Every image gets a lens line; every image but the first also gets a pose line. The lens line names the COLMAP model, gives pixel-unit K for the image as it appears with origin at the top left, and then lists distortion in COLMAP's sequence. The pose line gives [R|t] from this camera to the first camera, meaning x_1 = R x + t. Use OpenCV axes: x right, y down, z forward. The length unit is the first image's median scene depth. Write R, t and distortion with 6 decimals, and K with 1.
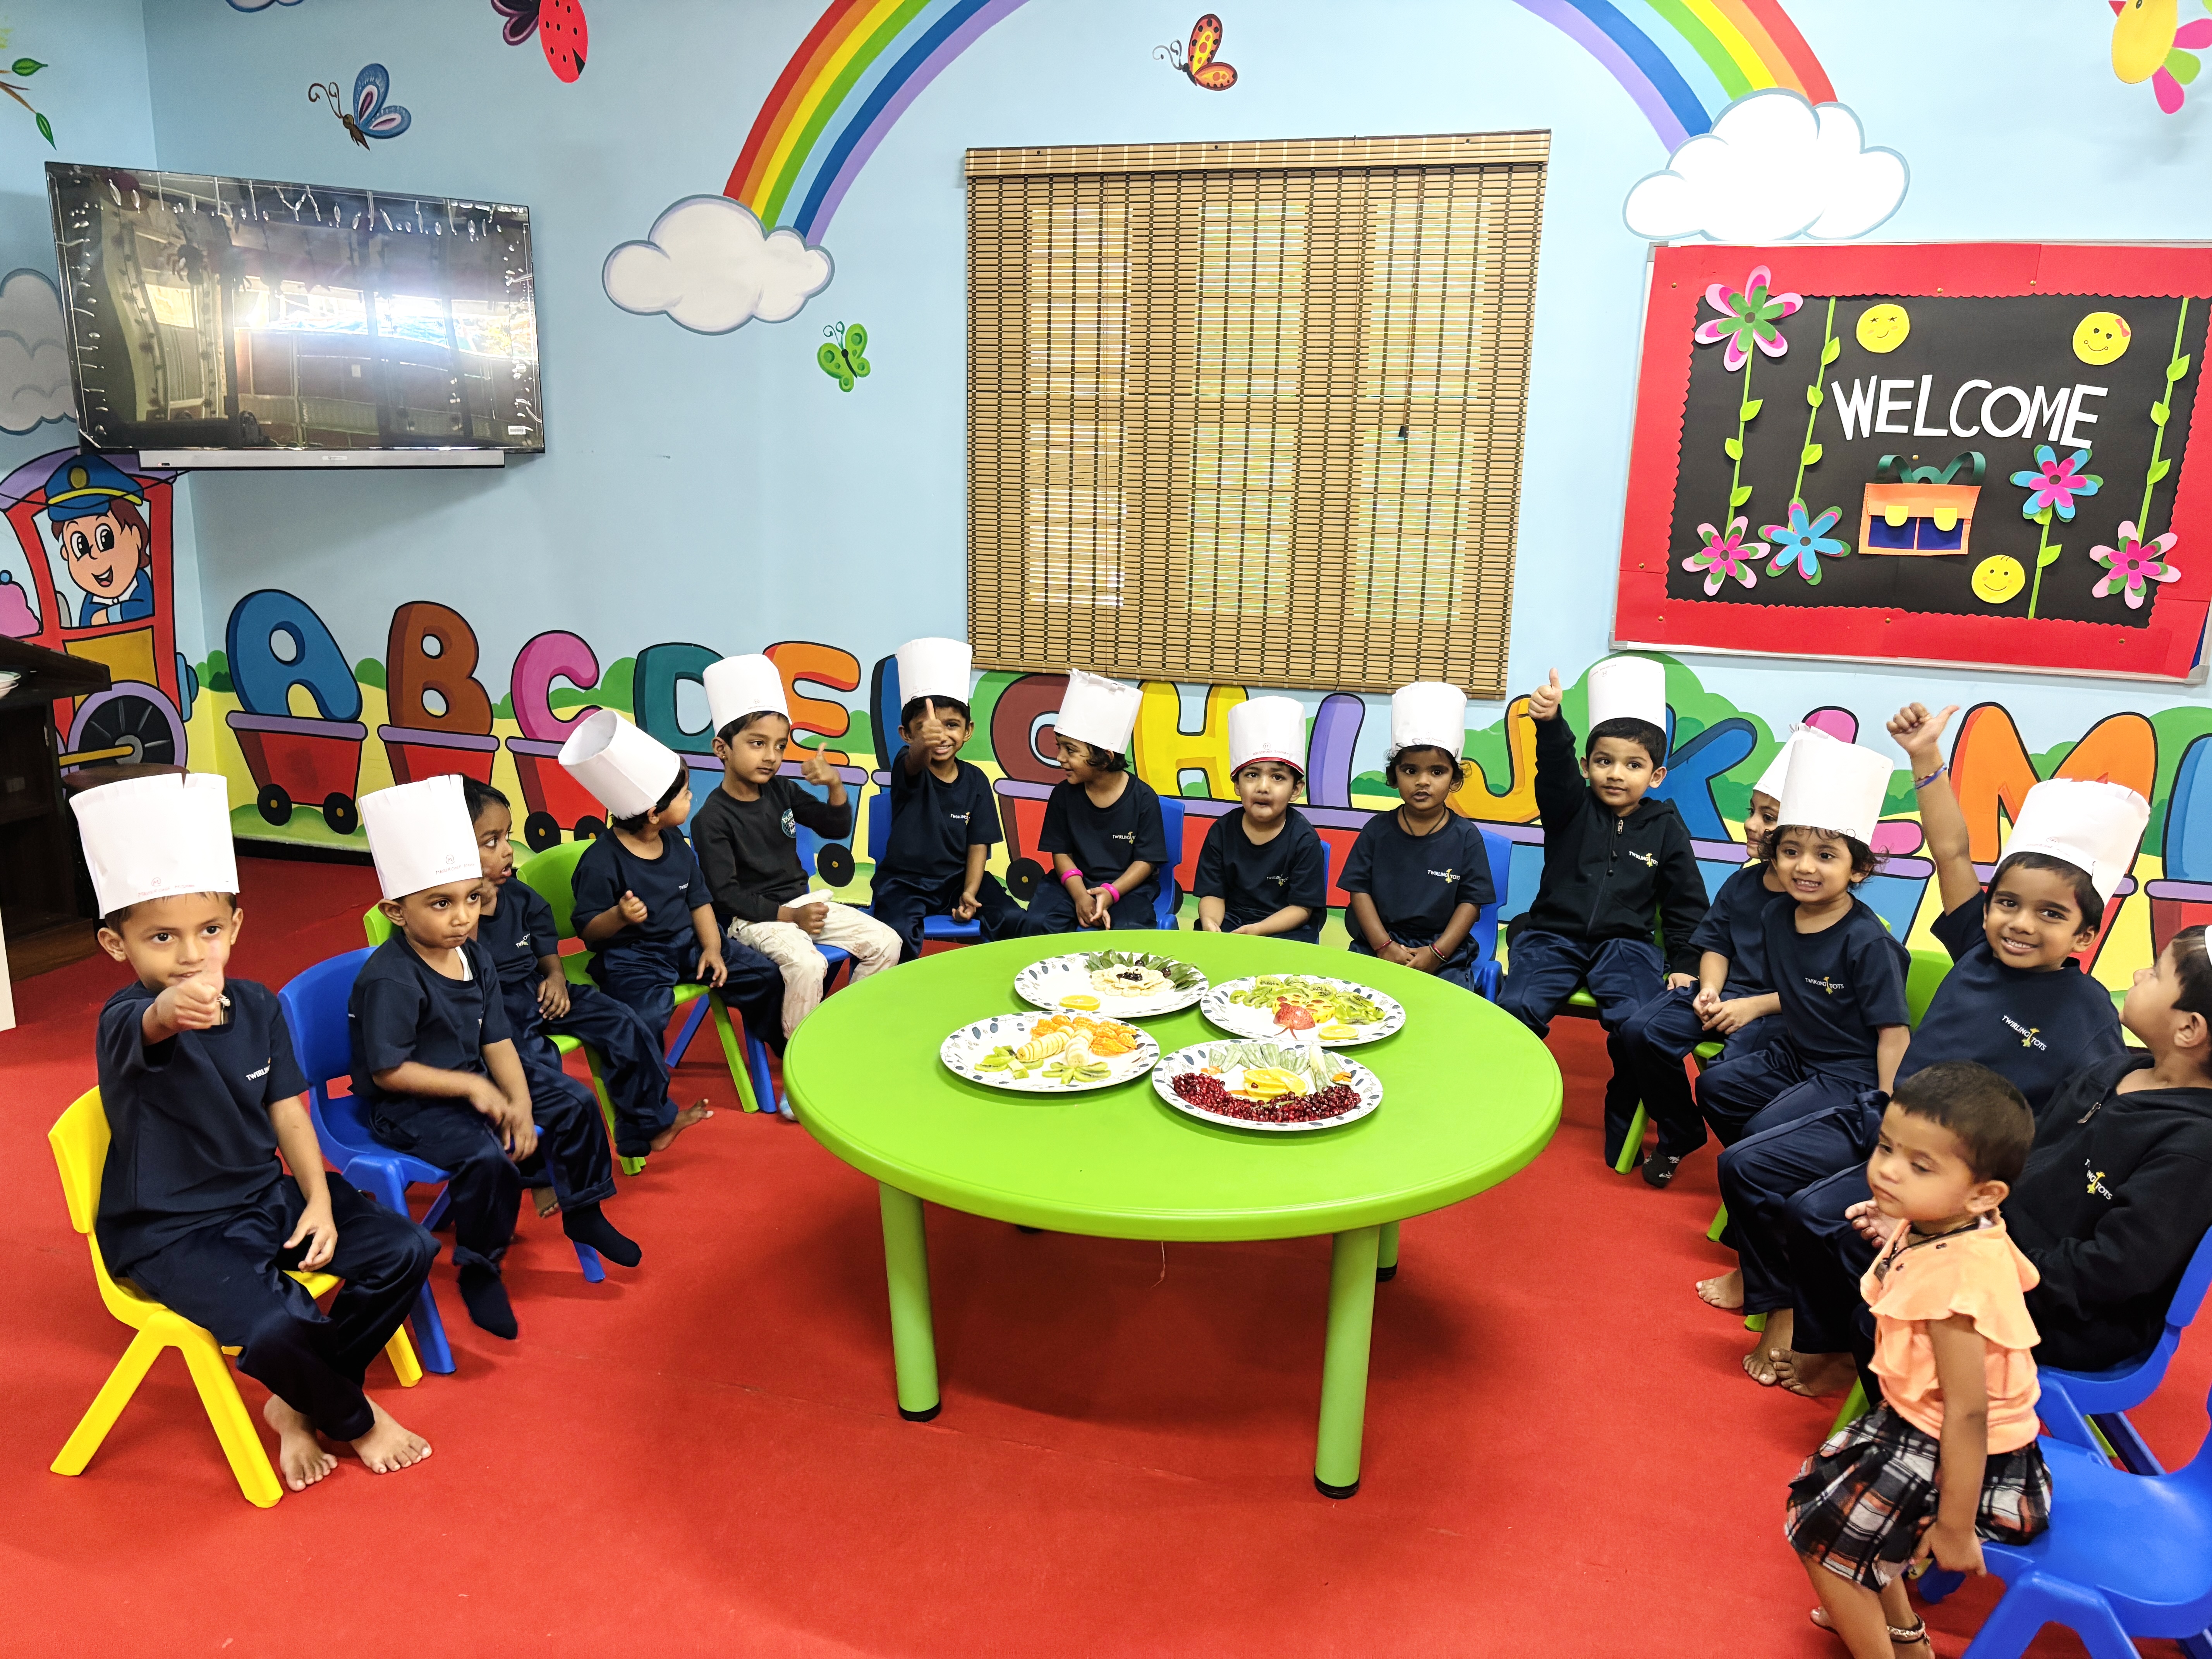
lens RADIAL K [[1636.3, 0, 1093.5], [0, 1636.3, 842.2], [0, 0, 1]] dist [0.019117, -0.031292]
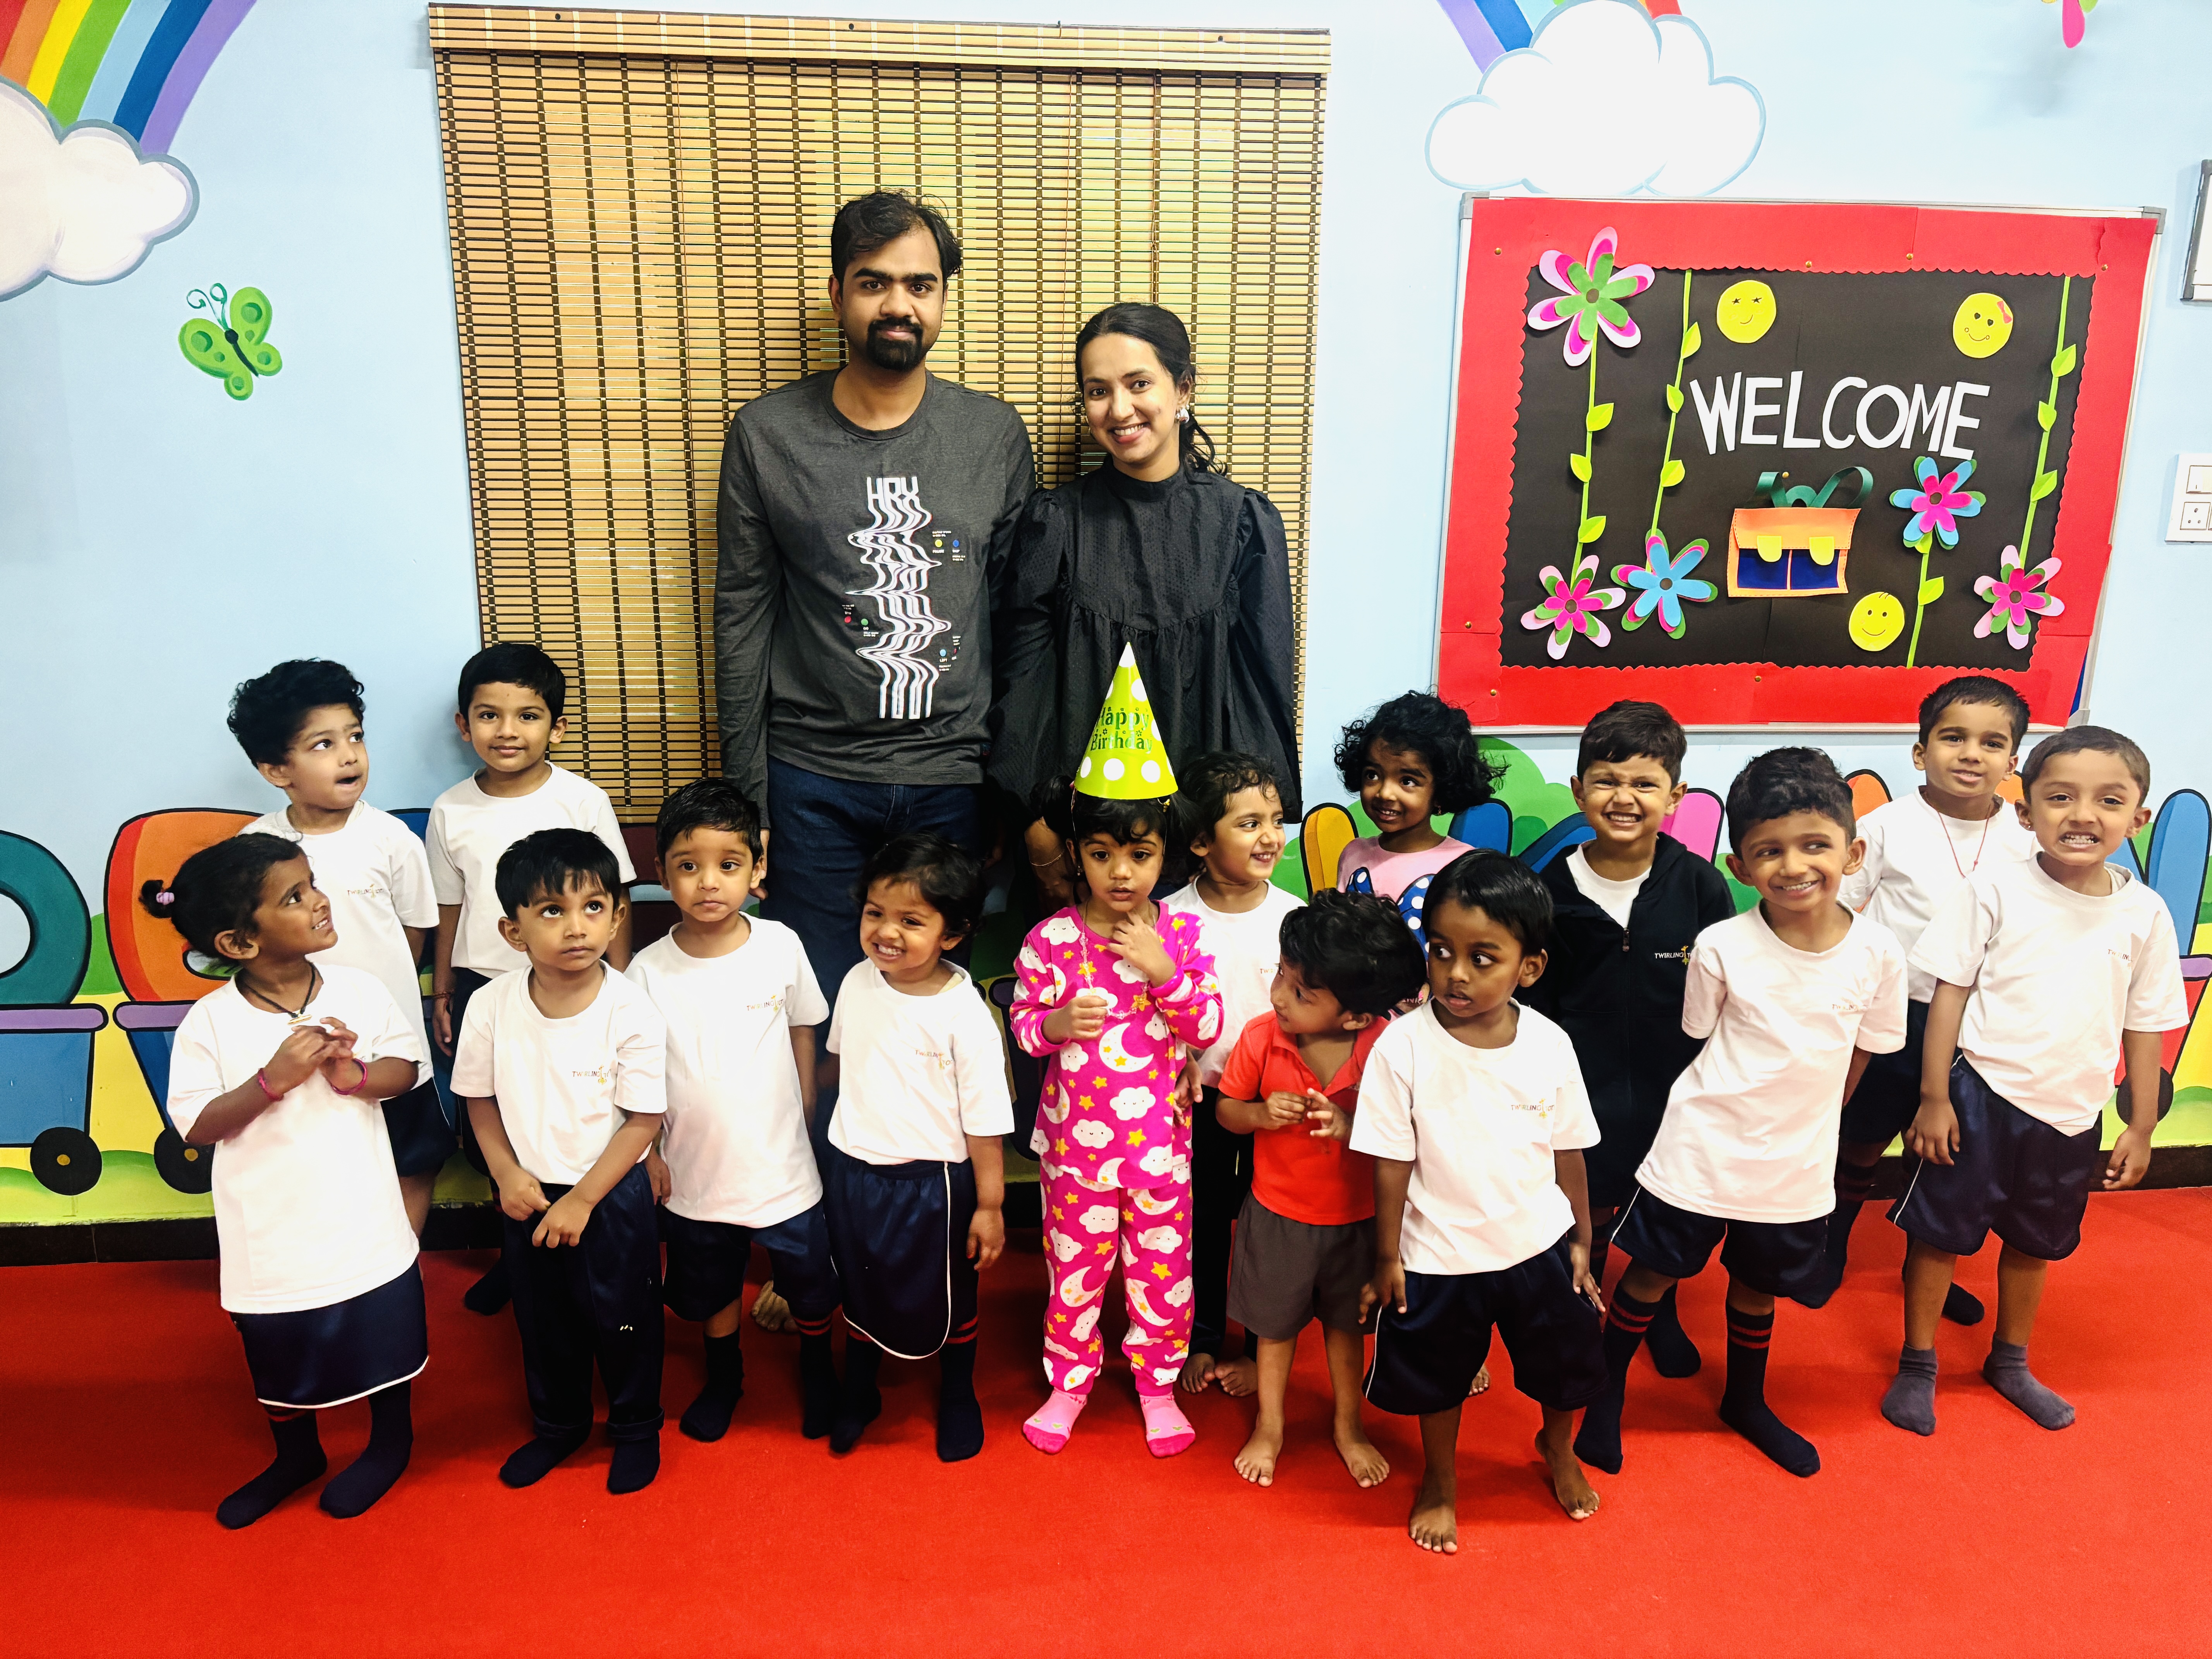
lens RADIAL K [[1636.3, 0, 1107.0], [0, 1636.3, 825.7], [0, 0, 1]] dist [0.019117, -0.031292]
pose [[0.924000, -0.102444, 0.368416, -0.112485], [0.105866, 0.994320, 0.010972, -0.109029], [-0.367447, 0.028864, 0.929596, 0.387000]]
